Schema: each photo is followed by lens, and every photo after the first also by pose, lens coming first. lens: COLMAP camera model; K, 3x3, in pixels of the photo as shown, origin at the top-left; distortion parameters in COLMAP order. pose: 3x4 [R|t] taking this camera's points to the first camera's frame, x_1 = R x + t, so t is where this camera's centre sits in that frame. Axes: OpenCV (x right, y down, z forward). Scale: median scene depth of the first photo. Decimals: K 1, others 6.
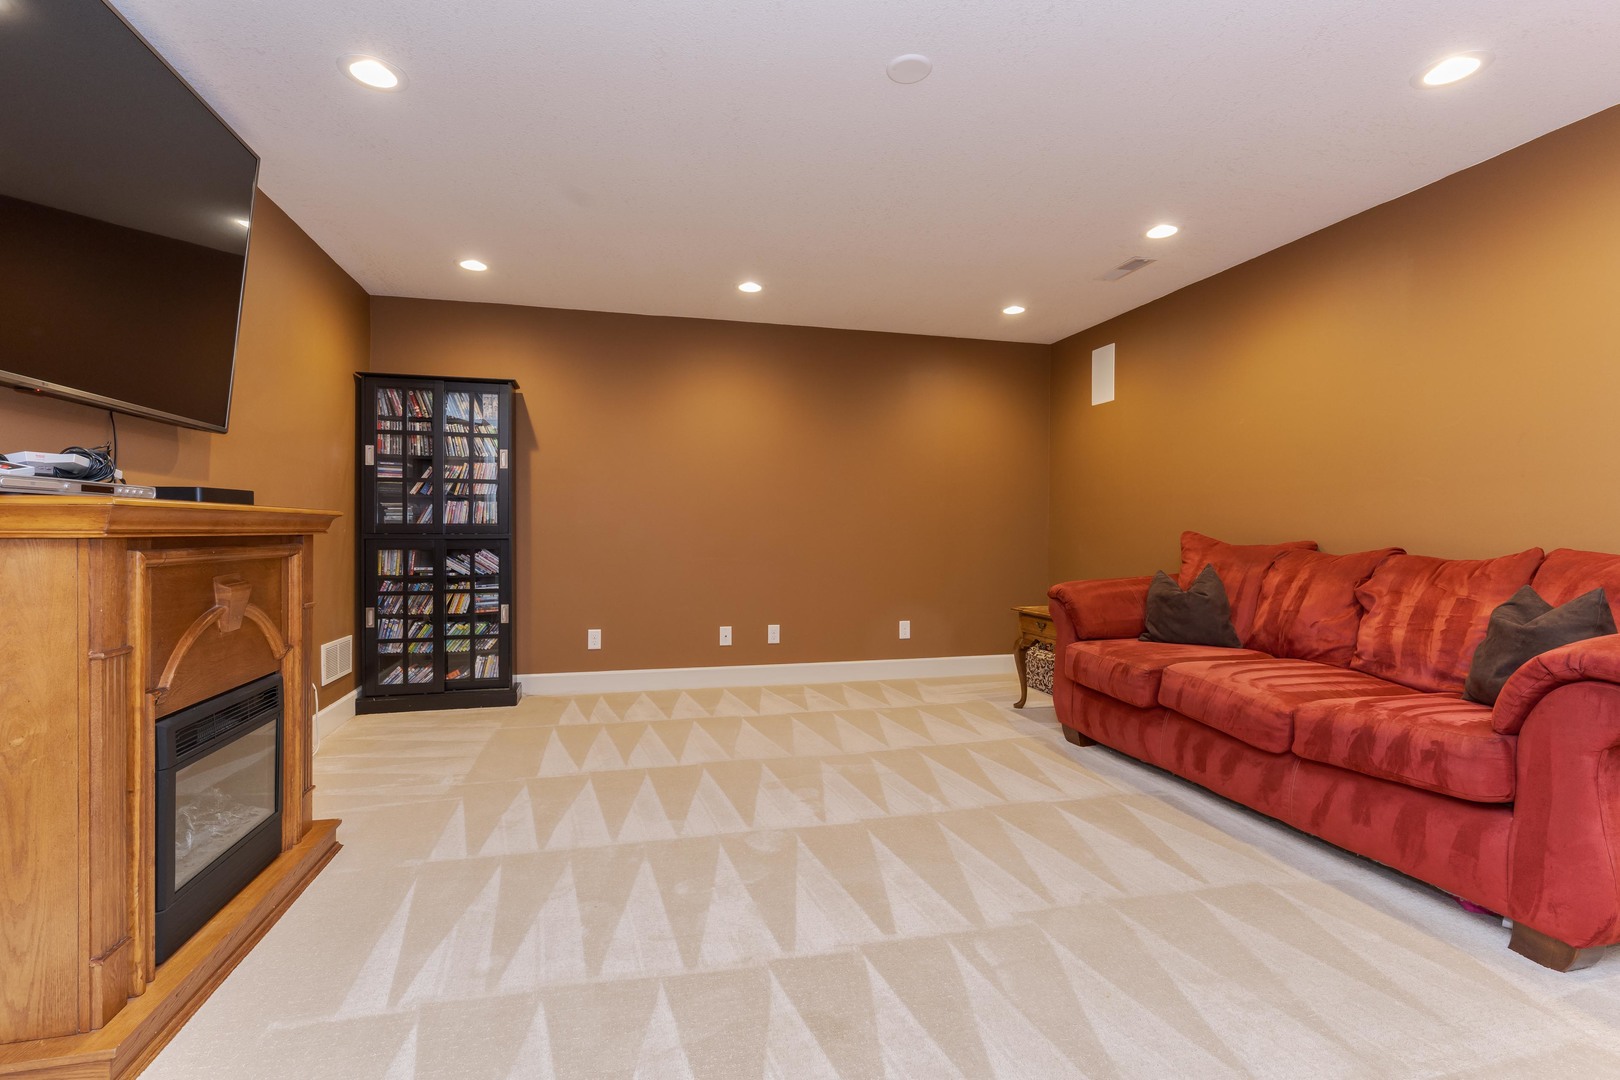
lens RADIAL K [[728.1, 0, 806.1], [0, 728.1, 533.2], [0, 0, 1]] dist [-0.010865, 0.001209]
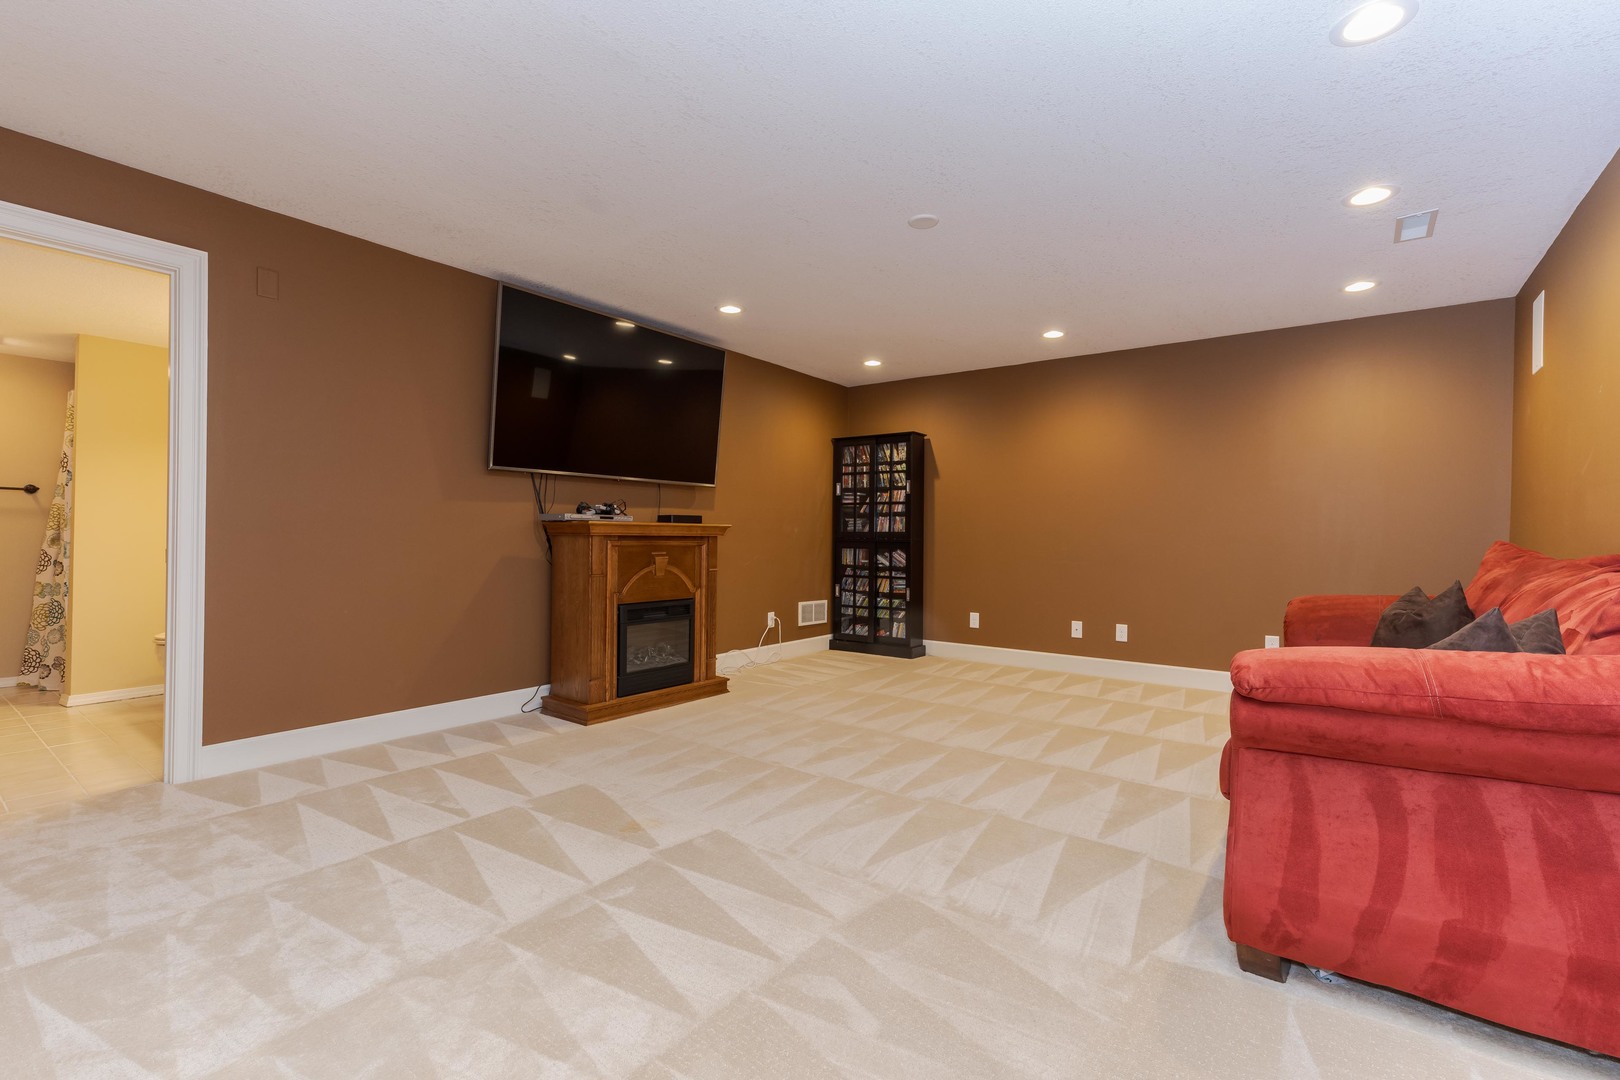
lens RADIAL K [[728.1, 0, 820.2], [0, 728.1, 538.1], [0, 0, 1]] dist [-0.010865, 0.001209]
pose [[0.629439, 0.004617, -0.777036, 0.604559], [-0.010744, 0.999938, -0.002761, 0.005282], [0.776975, 0.010086, 0.629450, -0.043584]]
